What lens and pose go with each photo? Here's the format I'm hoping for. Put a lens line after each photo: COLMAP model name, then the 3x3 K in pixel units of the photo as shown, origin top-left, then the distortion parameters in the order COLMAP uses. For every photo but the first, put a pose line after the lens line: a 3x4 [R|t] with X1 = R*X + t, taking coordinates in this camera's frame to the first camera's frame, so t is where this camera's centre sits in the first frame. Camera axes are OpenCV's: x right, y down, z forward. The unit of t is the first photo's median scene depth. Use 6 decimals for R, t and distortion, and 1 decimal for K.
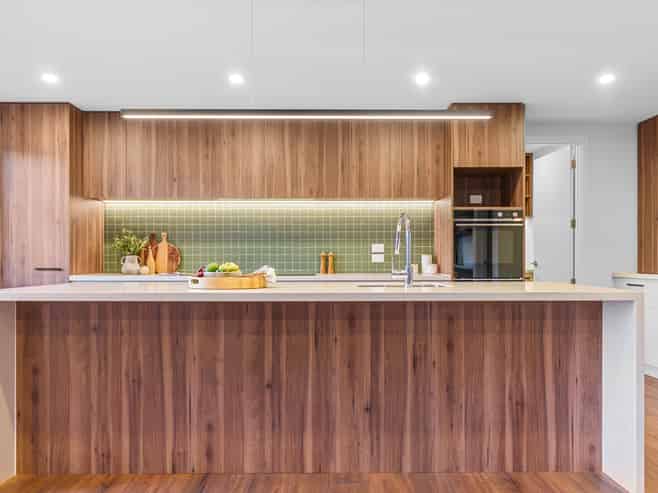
lens RADIAL K [[485.4, 0, 329.8], [0, 485.4, 259.1], [0, 0, 1]] dist [0.000742, -0.045830]
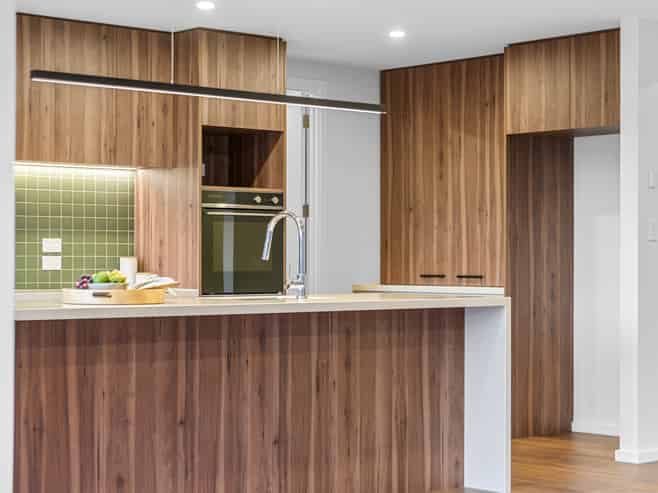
lens RADIAL K [[1420.5, 0, 329.0], [0, 1420.5, 246.5], [0, 0, 1]] dist [-0.303693, -0.024314]
pose [[0.739135, 0.008757, 0.673501, -1.518701], [-0.001294, 0.999932, -0.011581, -0.004230], [-0.673556, 0.007689, 0.739096, -0.890505]]
